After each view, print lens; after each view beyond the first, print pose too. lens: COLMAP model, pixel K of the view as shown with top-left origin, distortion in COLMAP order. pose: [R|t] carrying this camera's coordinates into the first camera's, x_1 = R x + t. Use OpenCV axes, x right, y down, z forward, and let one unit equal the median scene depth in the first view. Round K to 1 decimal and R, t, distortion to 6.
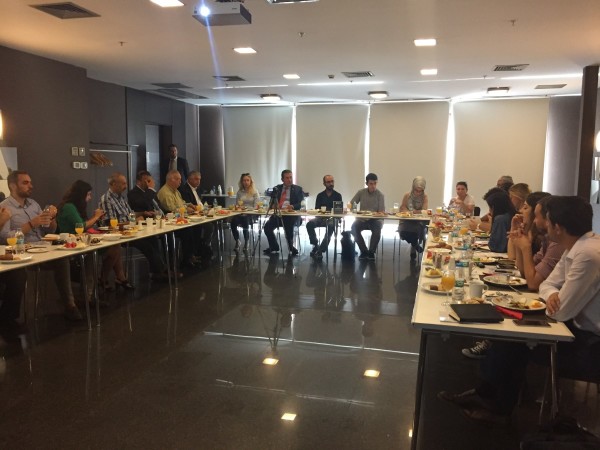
lens RADIAL K [[547.5, 0, 300.1], [0, 547.5, 225.8], [0, 0, 1]] dist [0.048271, 0.005577]
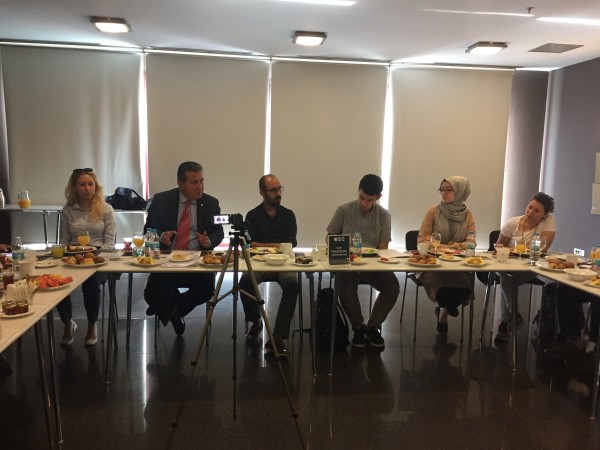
lens RADIAL K [[547.5, 0, 299.5], [0, 547.5, 223.8], [0, 0, 1]] dist [0.048271, 0.005577]
pose [[0.928153, -0.022697, 0.371505, -0.087747], [0.021177, 0.999742, 0.008171, -0.042299], [-0.371595, 0.000283, 0.928395, 0.433541]]
